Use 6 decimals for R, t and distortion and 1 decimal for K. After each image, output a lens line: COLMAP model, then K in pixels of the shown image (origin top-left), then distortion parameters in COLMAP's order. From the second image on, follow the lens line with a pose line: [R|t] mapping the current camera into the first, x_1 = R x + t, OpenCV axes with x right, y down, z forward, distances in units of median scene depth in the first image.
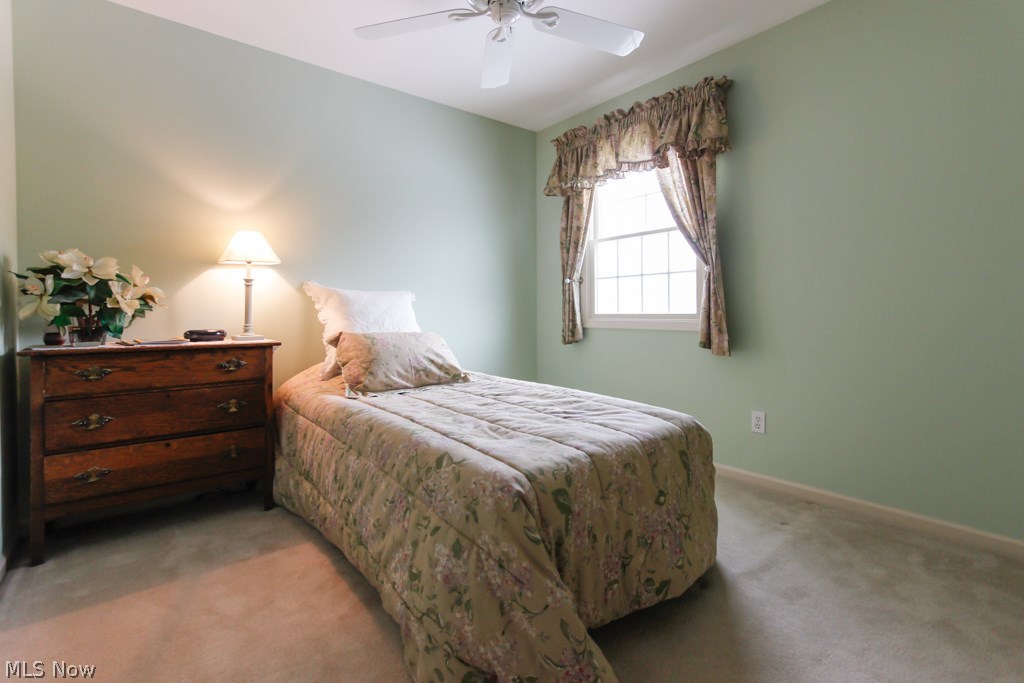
lens RADIAL K [[466.6, 0, 512.7], [0, 466.6, 312.2], [0, 0, 1]] dist [0.000829, 0.000152]
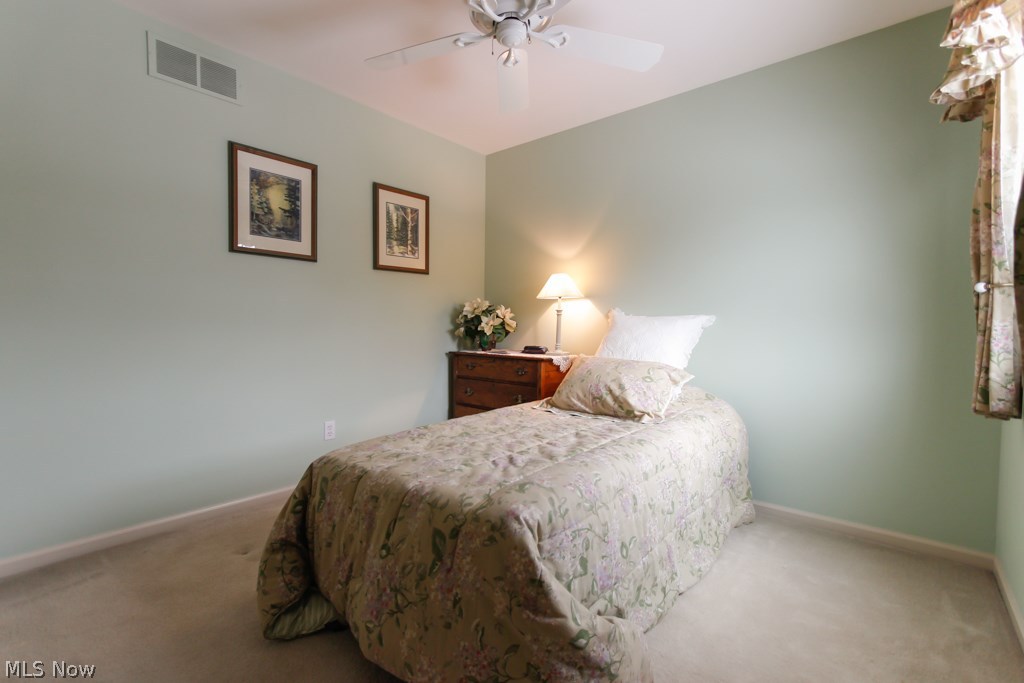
lens RADIAL K [[465.4, 0, 512.0], [0, 465.4, 341.5], [0, 0, 1]] dist [-0.001029, -0.000066]
pose [[0.195499, 0.040878, -0.979851, 0.666960], [-0.017682, 0.999115, 0.038154, -0.027619], [0.980544, 0.009866, 0.196049, 0.570596]]
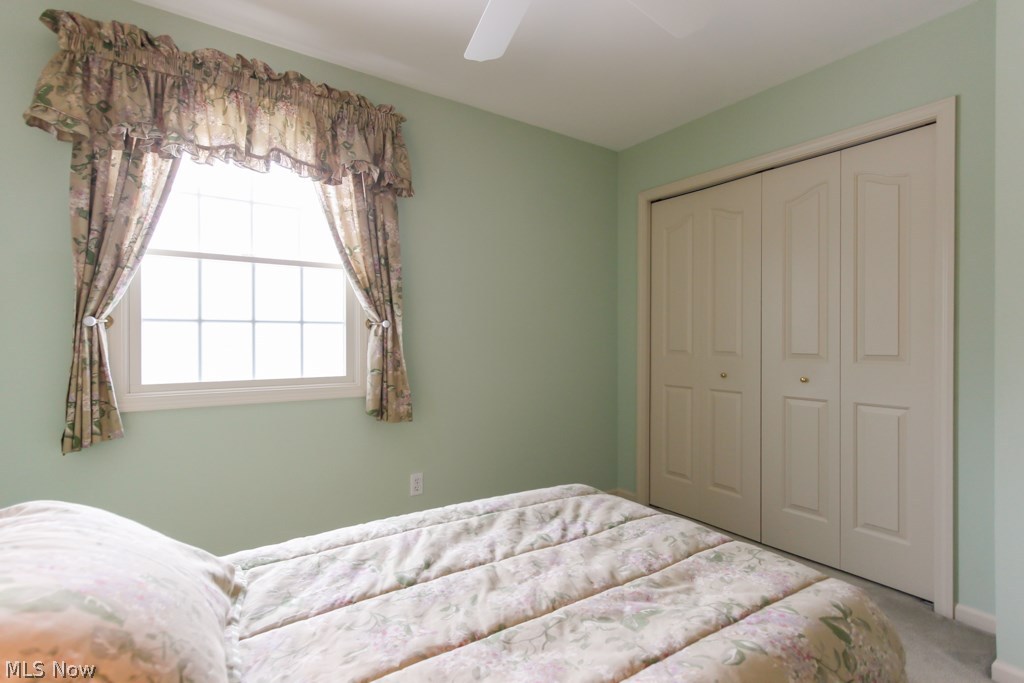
lens RADIAL K [[485.0, 0, 494.8], [0, 485.0, 342.5], [0, 0, 1]] dist [0.000410, 0.000400]
pose [[0.099278, 0.005862, 0.995042, -0.457132], [0.005192, 0.999966, -0.006409, -0.052787], [-0.995046, 0.005803, 0.099244, 0.711573]]
